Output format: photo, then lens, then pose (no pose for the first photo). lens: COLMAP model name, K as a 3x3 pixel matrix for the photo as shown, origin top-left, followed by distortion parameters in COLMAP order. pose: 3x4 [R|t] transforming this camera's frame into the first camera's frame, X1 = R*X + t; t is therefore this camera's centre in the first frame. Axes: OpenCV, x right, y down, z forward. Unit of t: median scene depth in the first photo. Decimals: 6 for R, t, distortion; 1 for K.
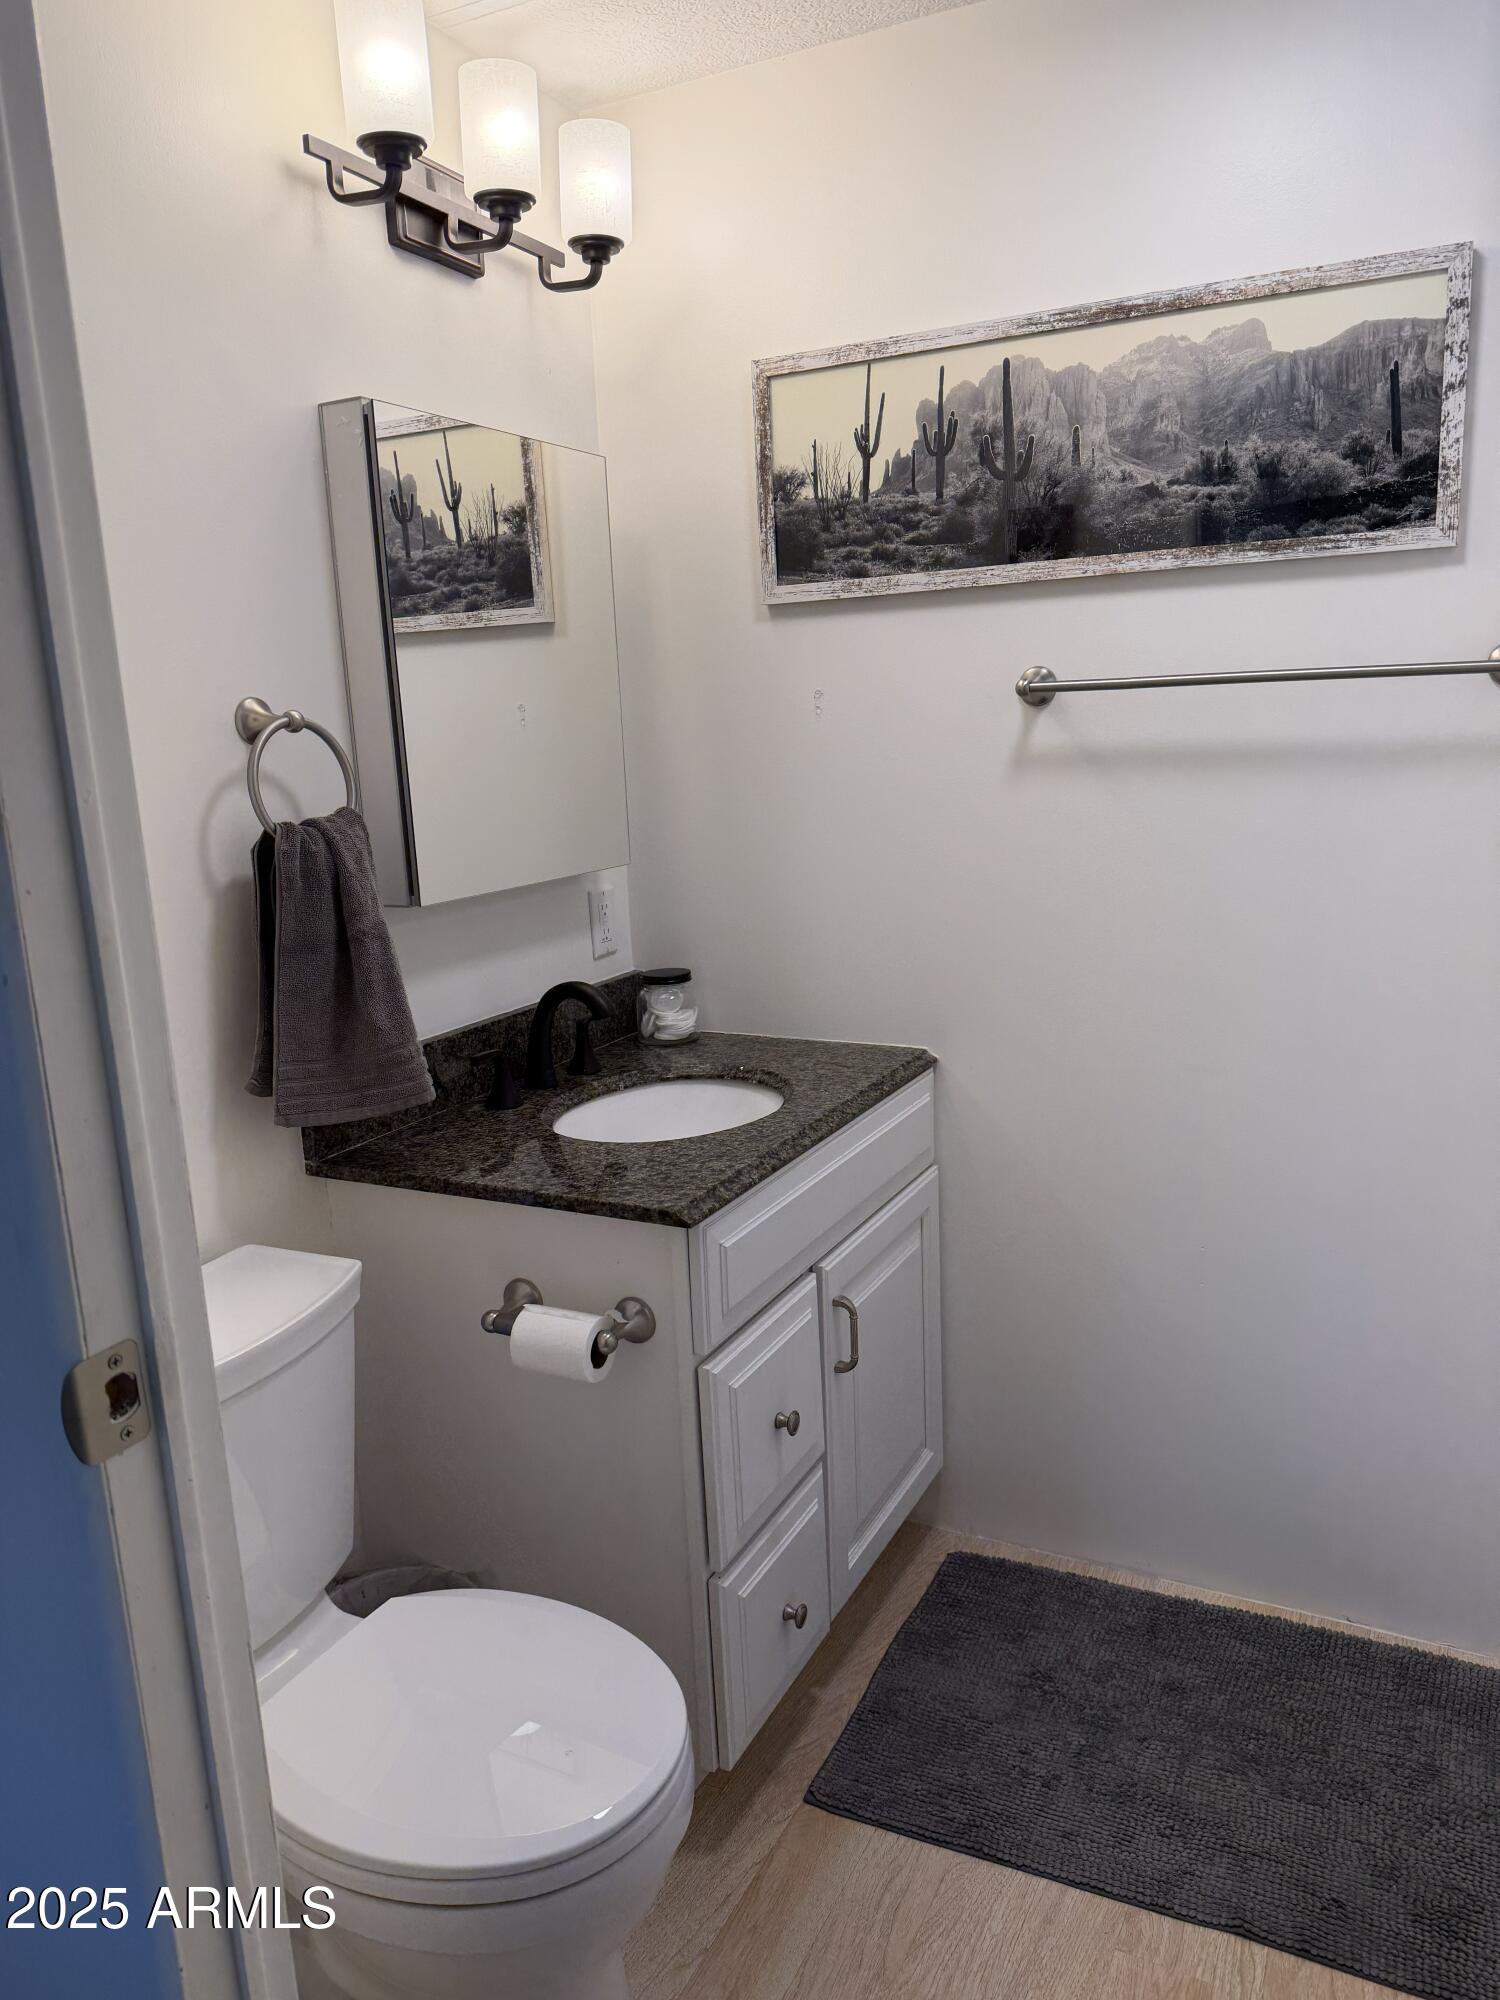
lens RADIAL K [[1418.3, 0, 742.5], [0, 1418.3, 1001.3], [0, 0, 1]] dist [-0.006626, -0.007936]
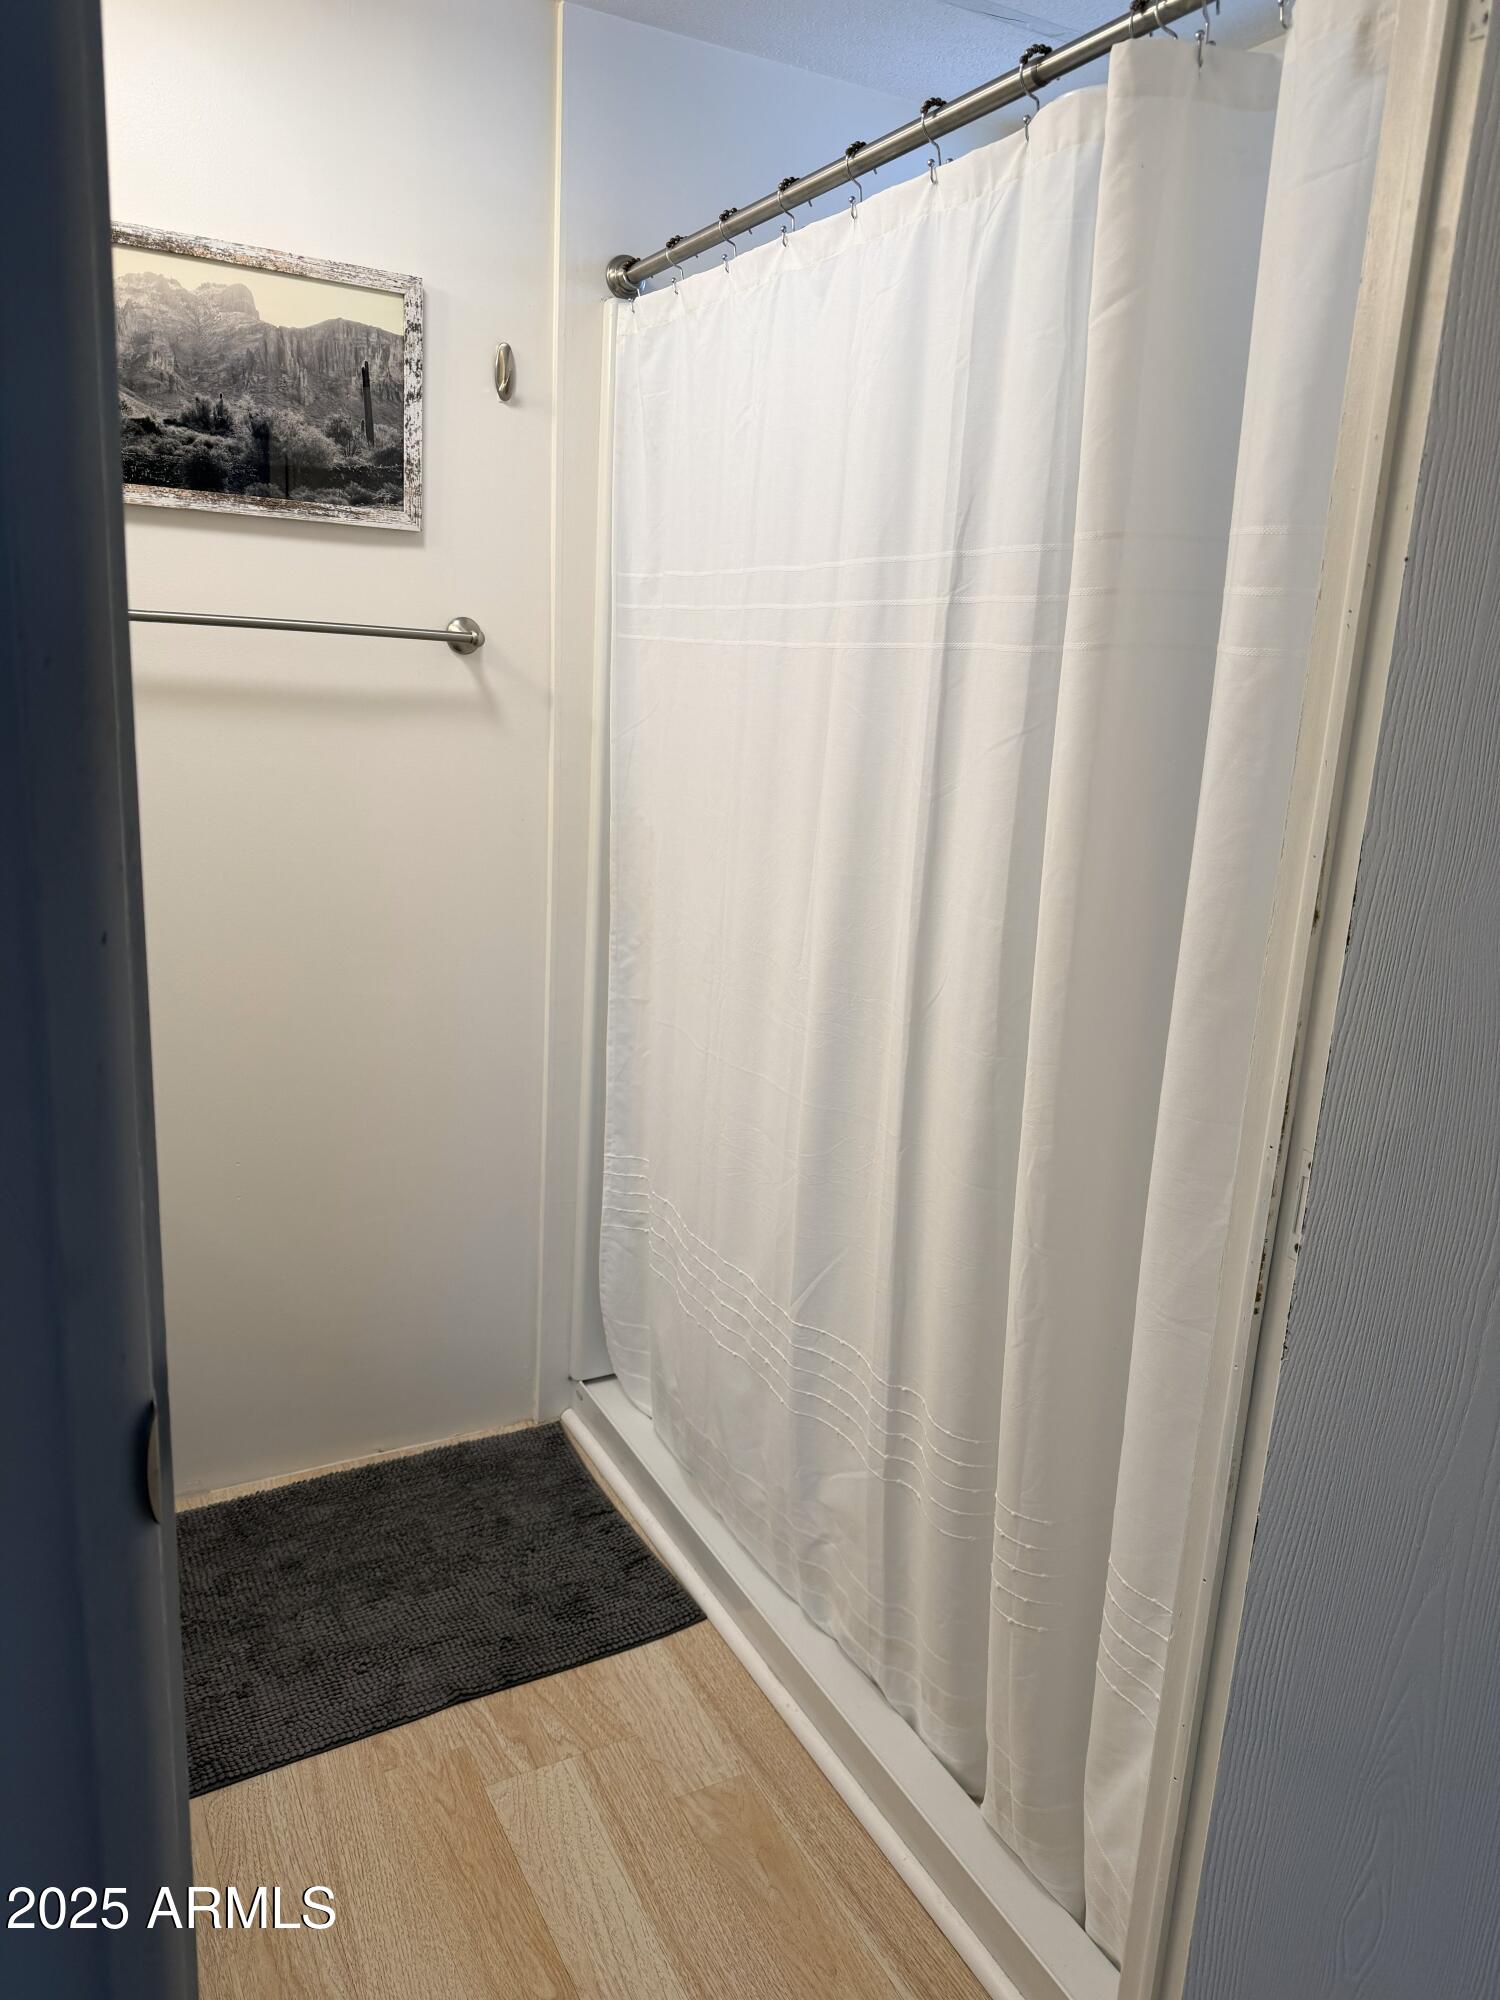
lens RADIAL K [[1418.3, 0, 739.9], [0, 1418.3, 999.2], [0, 0, 1]] dist [-0.006626, -0.007936]
pose [[0.540998, -0.121004, 0.832274, -0.394453], [0.093495, 0.992115, 0.083469, -0.000941], [-0.835811, 0.032657, 0.548045, 0.119213]]
